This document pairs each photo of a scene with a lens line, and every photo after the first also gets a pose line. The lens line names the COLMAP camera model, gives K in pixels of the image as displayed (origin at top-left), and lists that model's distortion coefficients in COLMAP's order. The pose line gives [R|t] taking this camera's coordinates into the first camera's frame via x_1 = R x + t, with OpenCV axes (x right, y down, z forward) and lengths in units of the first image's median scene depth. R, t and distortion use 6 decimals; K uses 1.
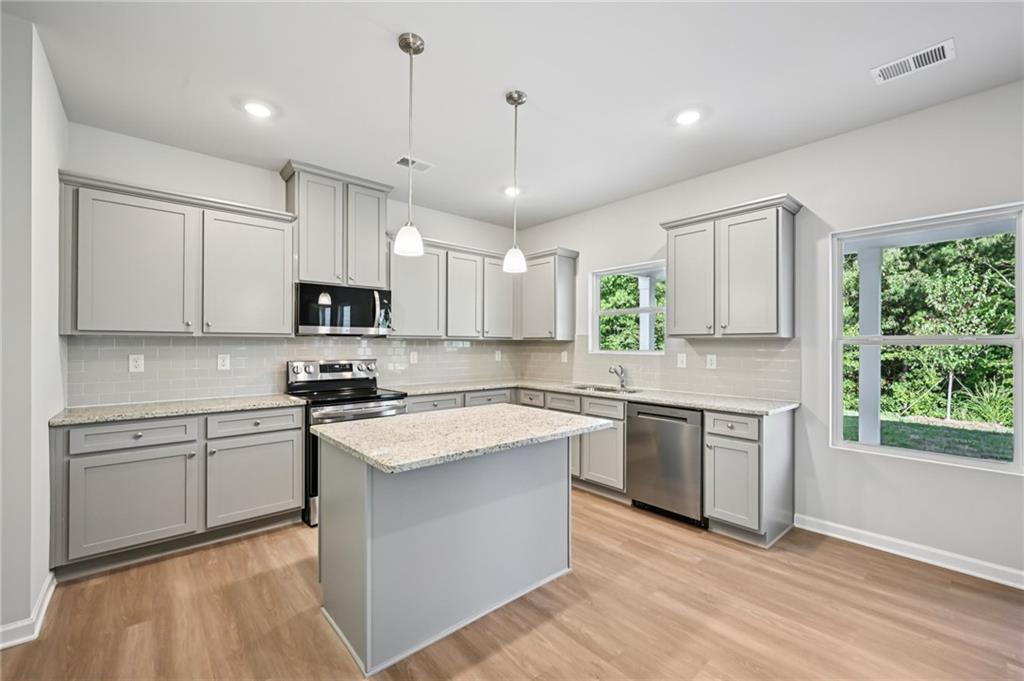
lens RADIAL K [[421.6, 0, 523.2], [0, 421.6, 338.9], [0, 0, 1]] dist [-0.000753, 0.000212]
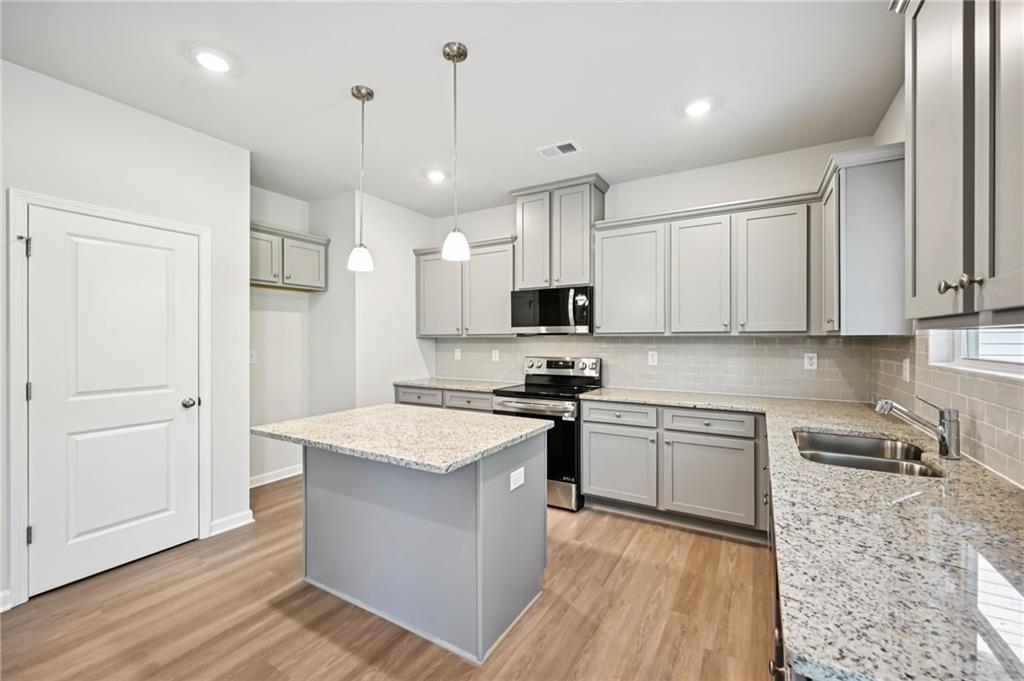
lens RADIAL K [[421.6, 0, 509.9], [0, 421.6, 330.9], [0, 0, 1]] dist [-0.000753, 0.000212]
pose [[0.299065, -0.019511, -0.954033, 0.609119], [0.017375, 0.999737, -0.014999, -0.002700], [0.954075, -0.012091, 0.299325, 0.626806]]
